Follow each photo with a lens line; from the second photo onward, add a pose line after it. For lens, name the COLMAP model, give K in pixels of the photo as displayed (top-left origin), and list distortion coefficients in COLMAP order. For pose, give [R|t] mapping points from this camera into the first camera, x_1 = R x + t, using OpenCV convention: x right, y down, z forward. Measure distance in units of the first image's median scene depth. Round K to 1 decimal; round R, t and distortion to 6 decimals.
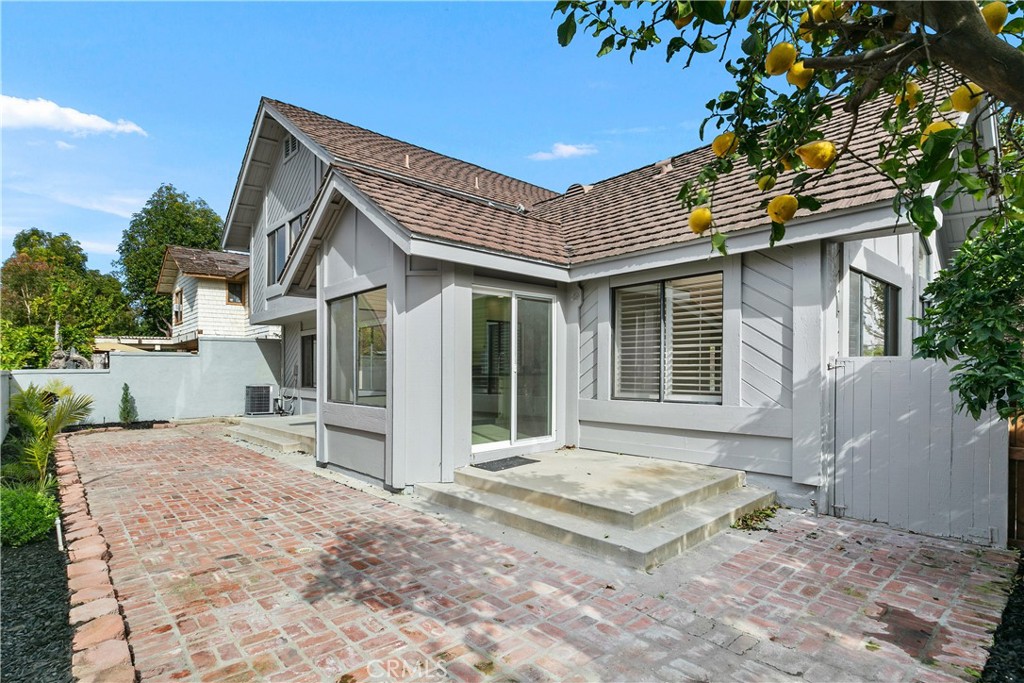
lens RADIAL K [[503.7, 0, 501.7], [0, 503.7, 365.1], [0, 0, 1]] dist [0.000941, -0.000771]
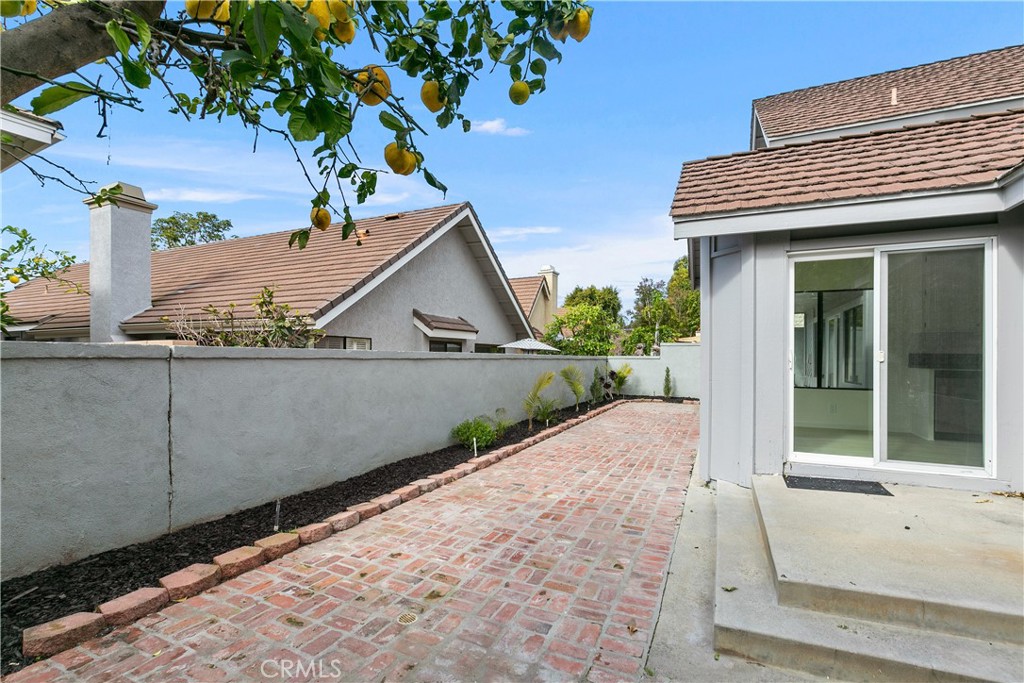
lens RADIAL K [[467.3, 0, 511.1], [0, 467.3, 350.0], [0, 0, 1]] dist [-0.000746, -0.000401]
pose [[0.407720, -0.005917, -0.913088, 0.595815], [-0.002449, 0.999968, -0.007574, 0.005037], [0.913104, 0.005324, 0.407693, 0.385017]]
